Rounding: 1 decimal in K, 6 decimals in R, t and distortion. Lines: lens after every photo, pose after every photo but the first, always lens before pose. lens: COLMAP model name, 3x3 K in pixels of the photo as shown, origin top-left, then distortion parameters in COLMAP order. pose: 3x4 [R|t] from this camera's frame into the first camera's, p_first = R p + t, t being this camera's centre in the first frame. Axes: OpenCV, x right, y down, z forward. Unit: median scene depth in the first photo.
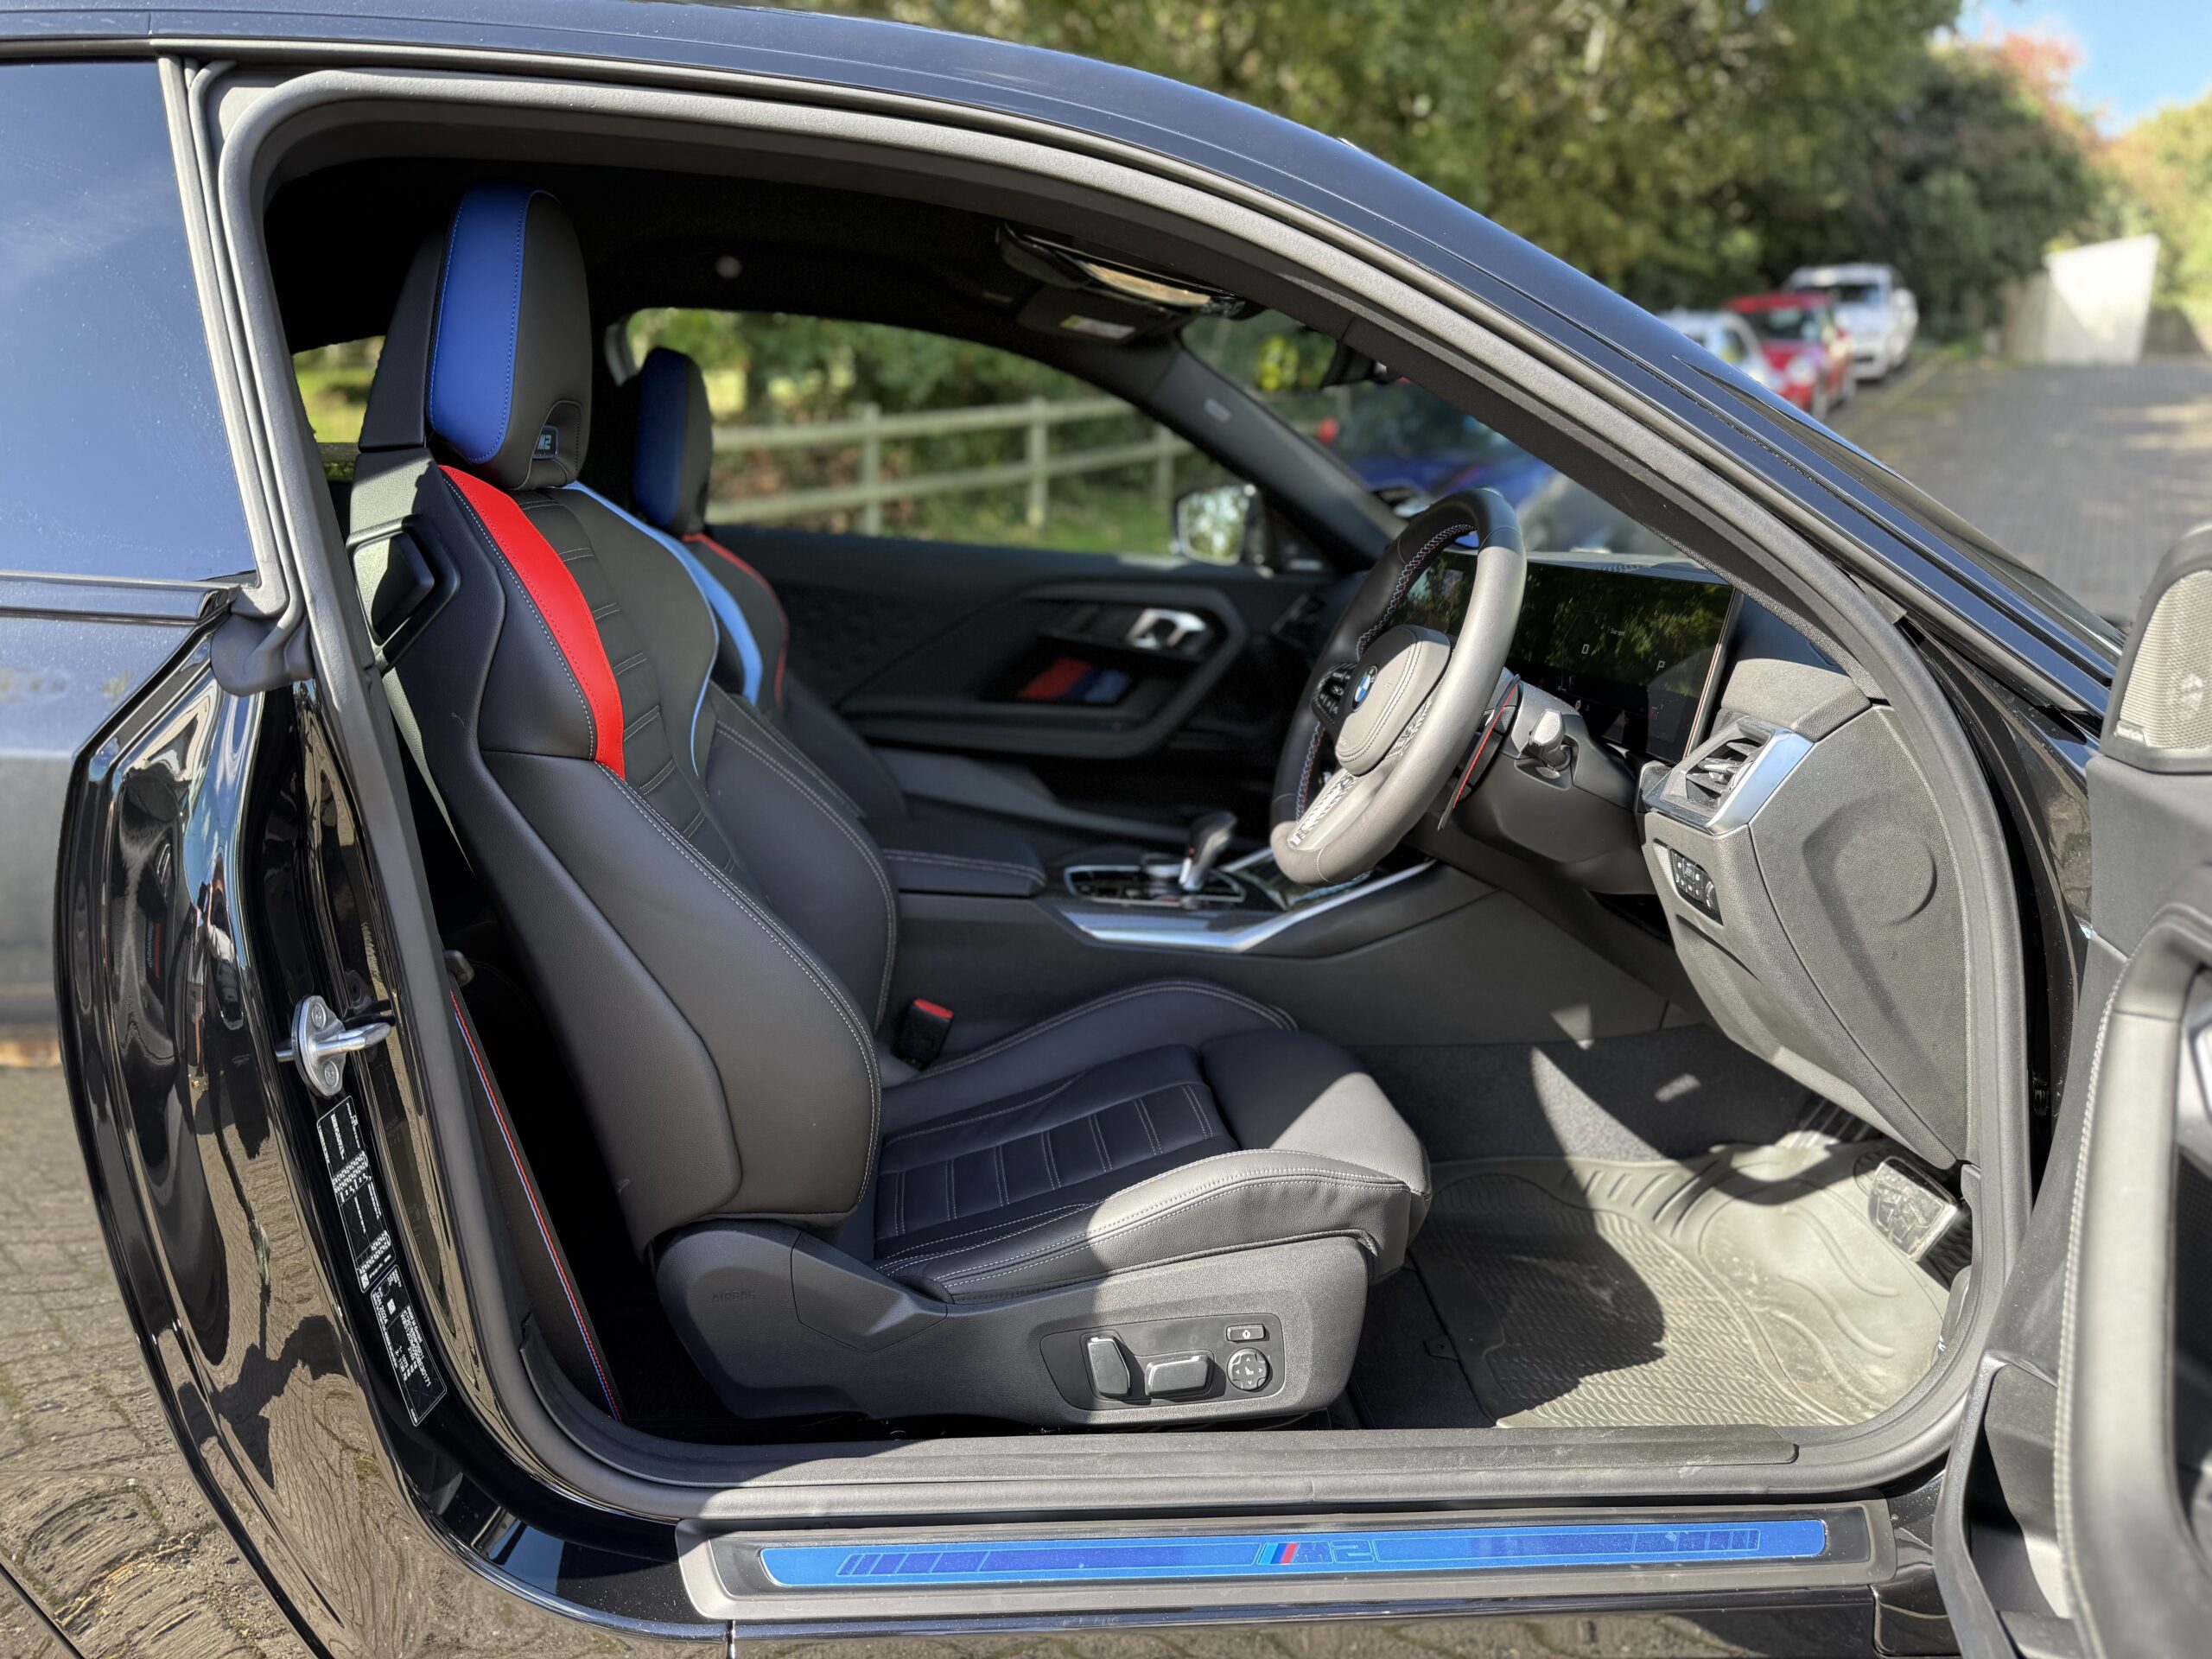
lens RADIAL K [[1551.5, 0, 1106.0], [0, 1551.5, 829.5], [0, 0, 1]] dist [0.091302, -0.132195]
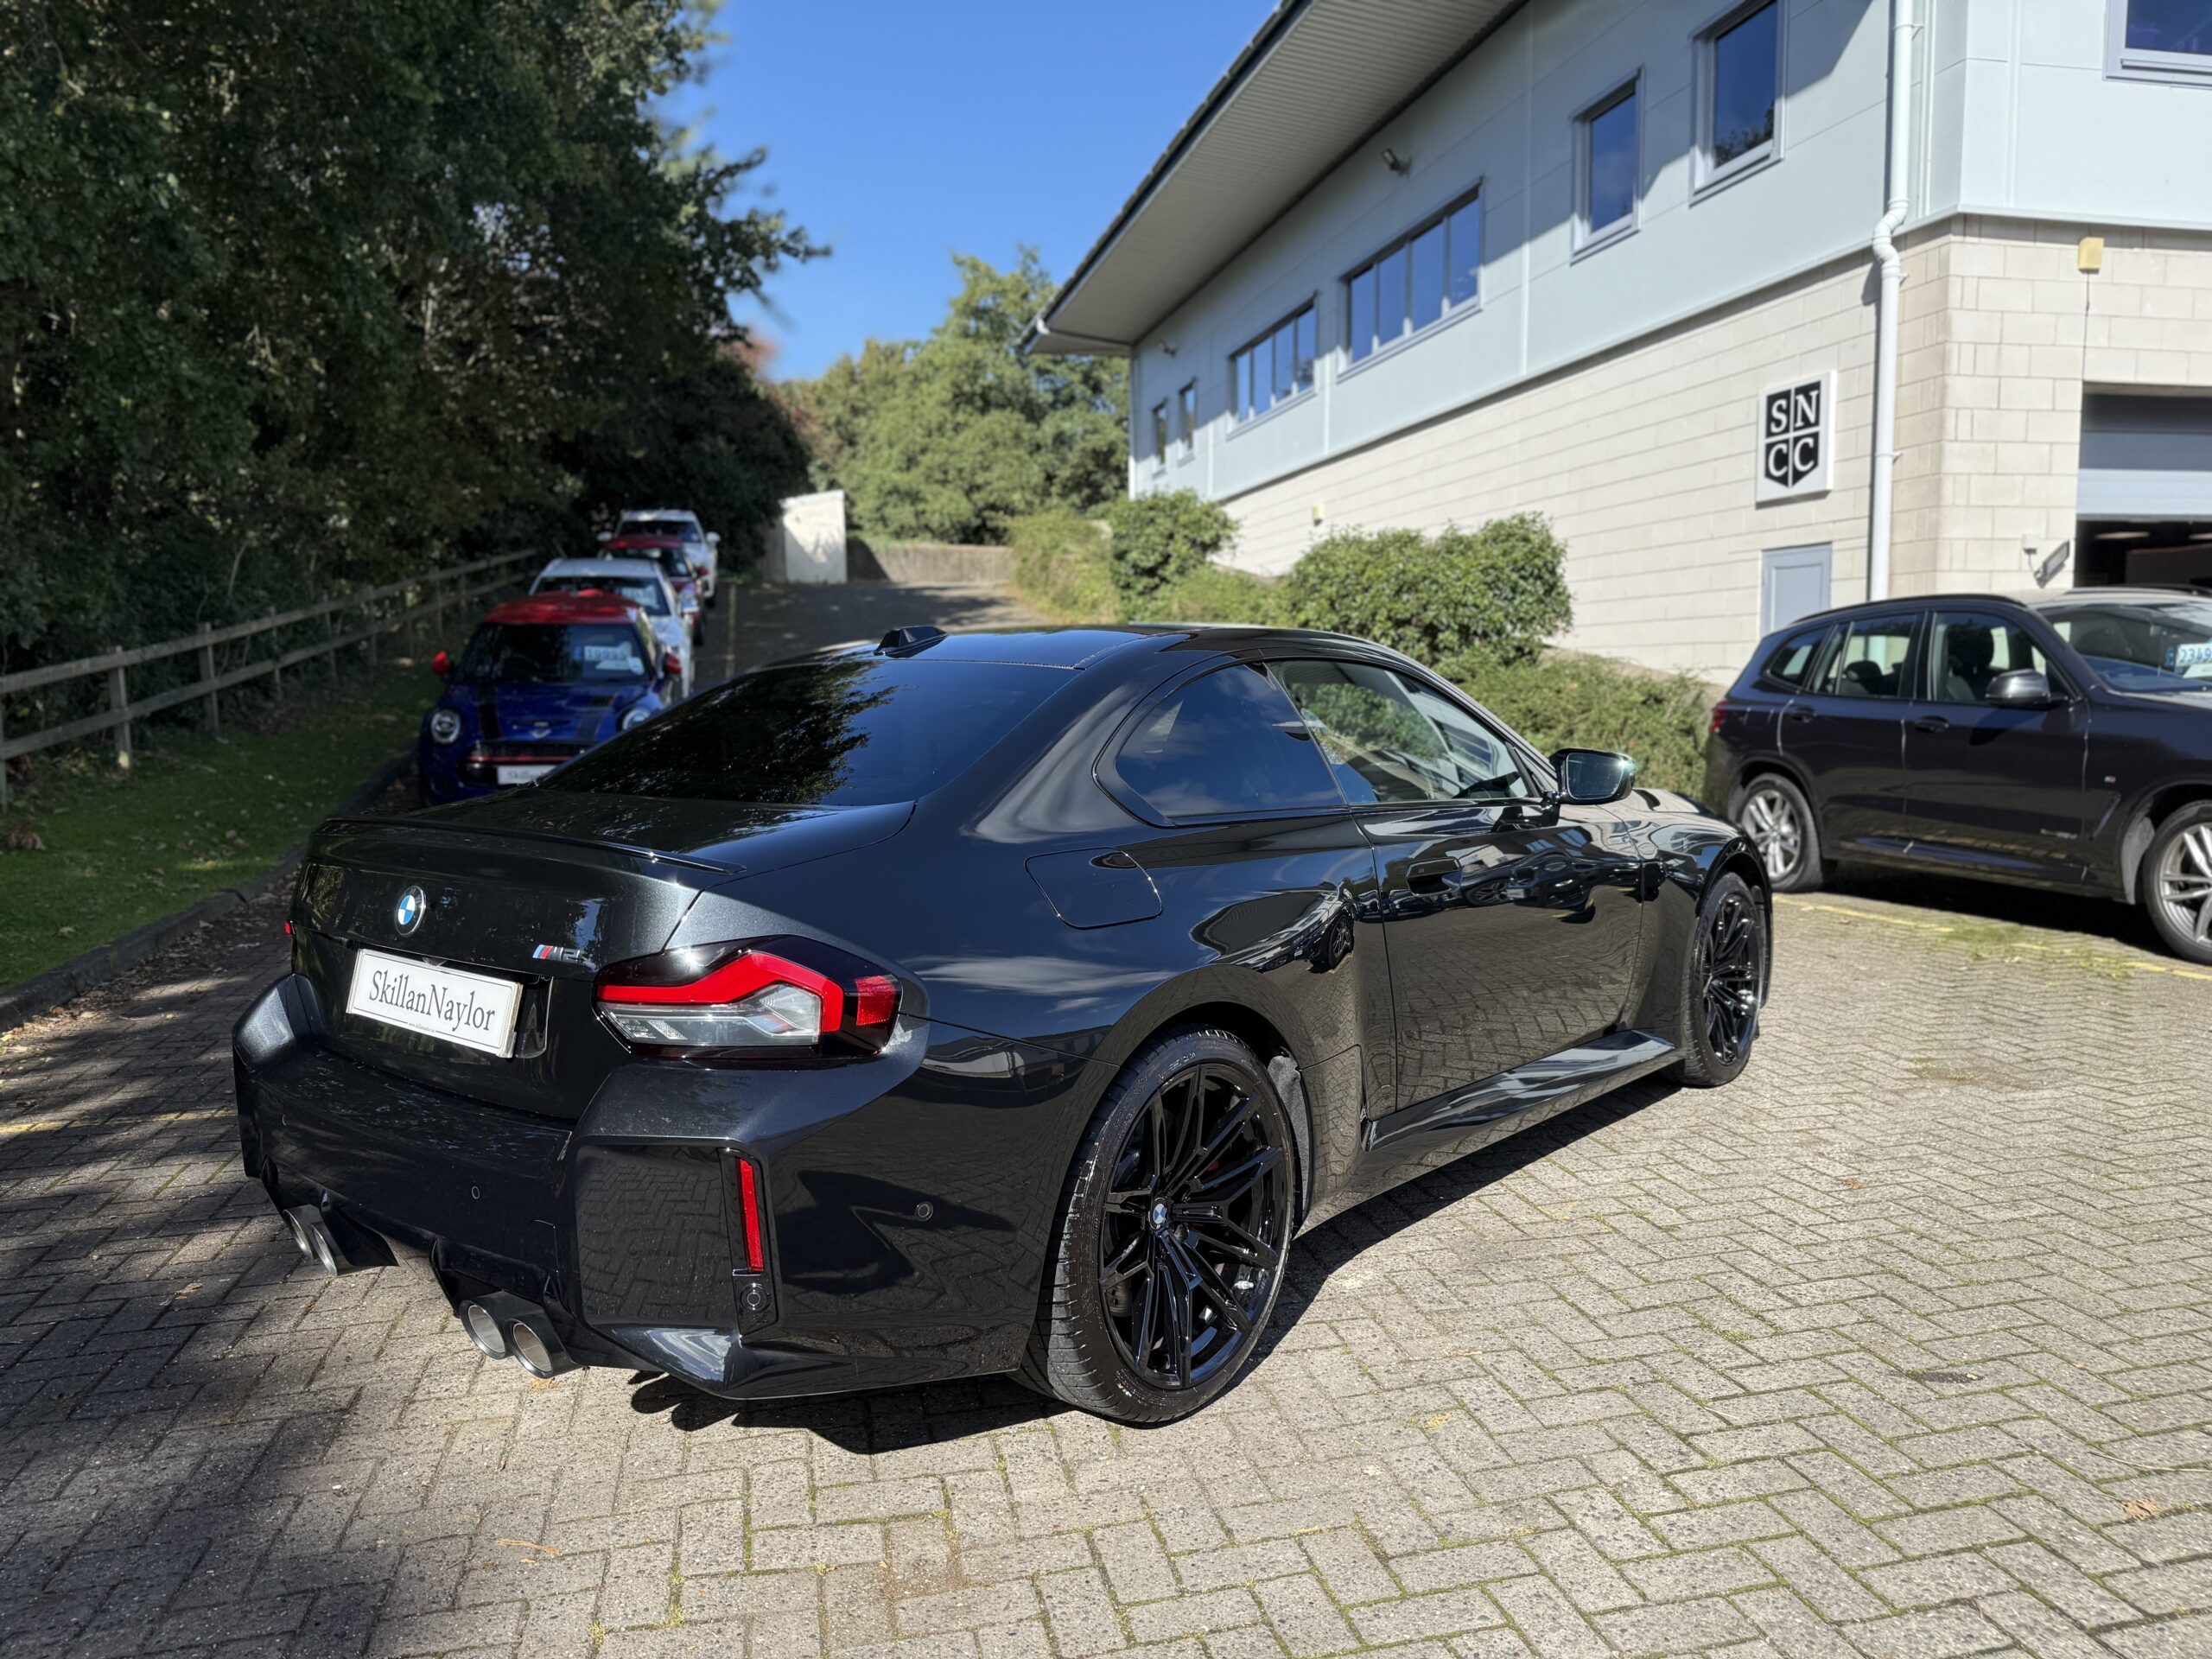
lens RADIAL K [[1556.1, 0, 1106.0], [0, 1556.1, 829.5], [0, 0, 1]] dist [0.038002, -0.054060]
pose [[0.717422, -0.105029, 0.688676, -2.670643], [0.185909, 0.981583, -0.043969, -0.009120], [-0.671374, 0.159575, 0.723735, -1.122902]]
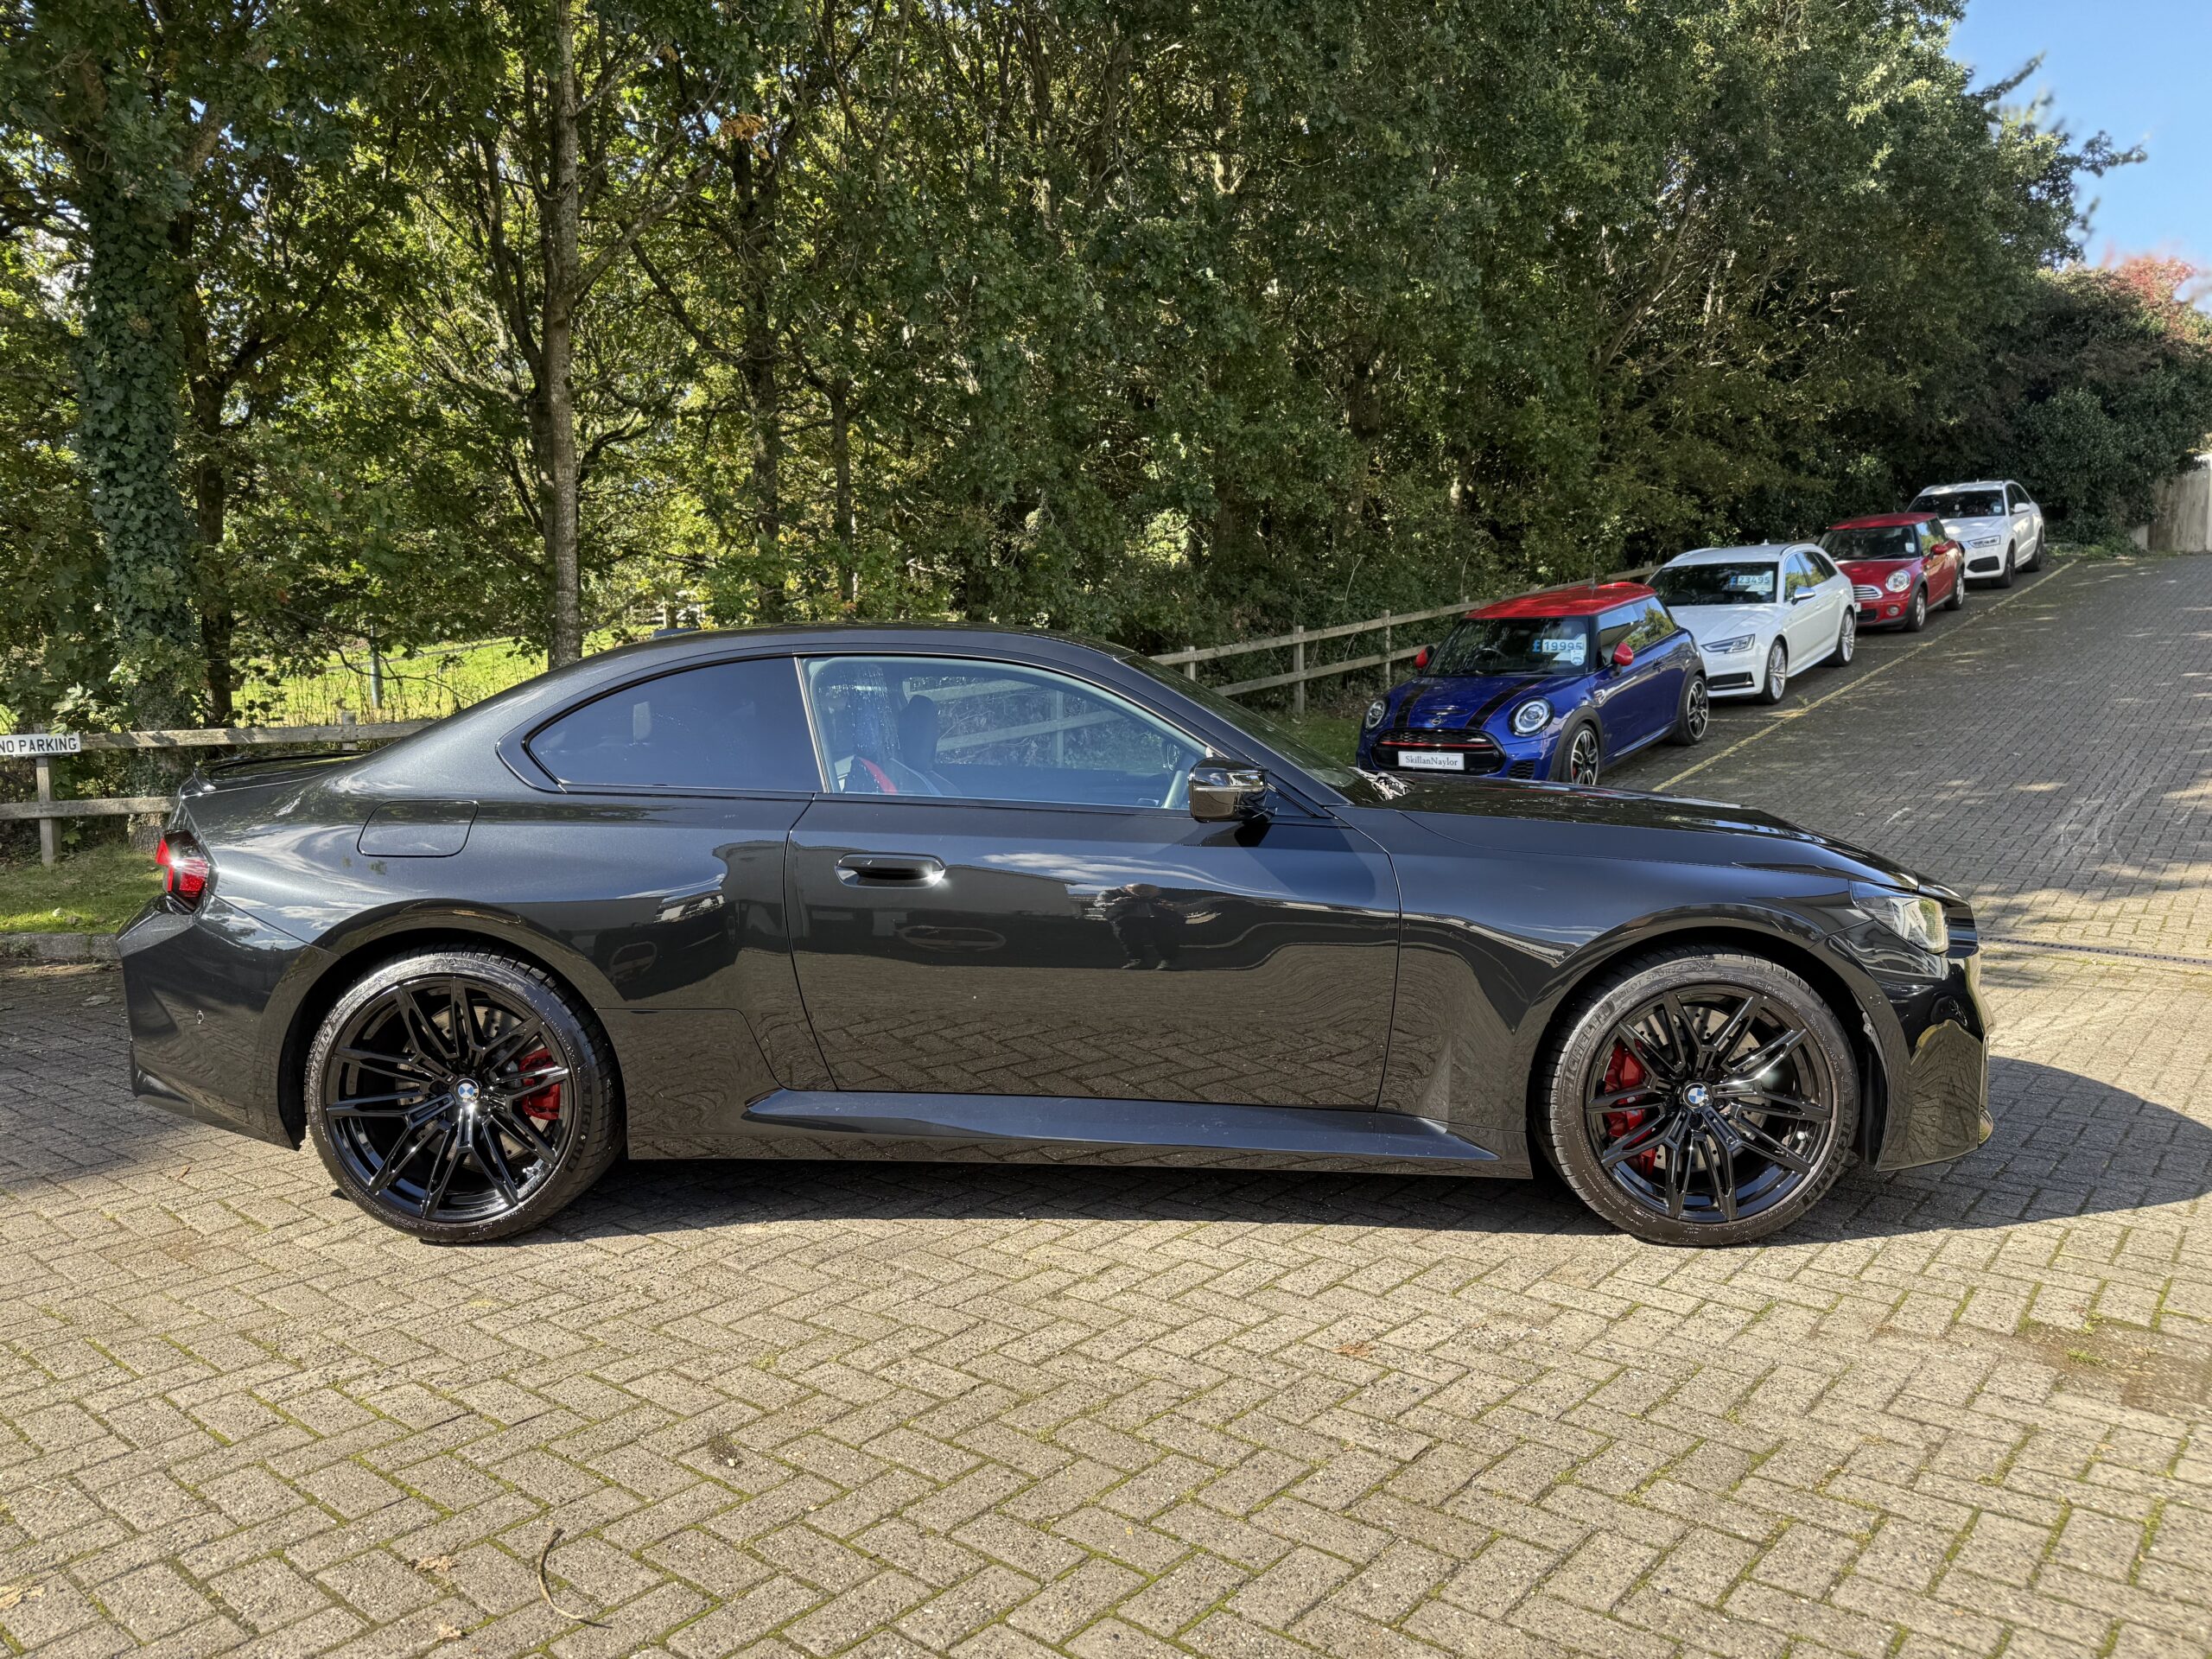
lens RADIAL K [[1551.5, 0, 1106.0], [0, 1551.5, 829.5], [0, 0, 1]] dist [0.091302, -0.132195]
pose [[0.989922, -0.022175, -0.139864, 0.593838], [0.003771, 0.991441, -0.130498, 0.375034], [0.141561, 0.128655, 0.981534, -2.251715]]
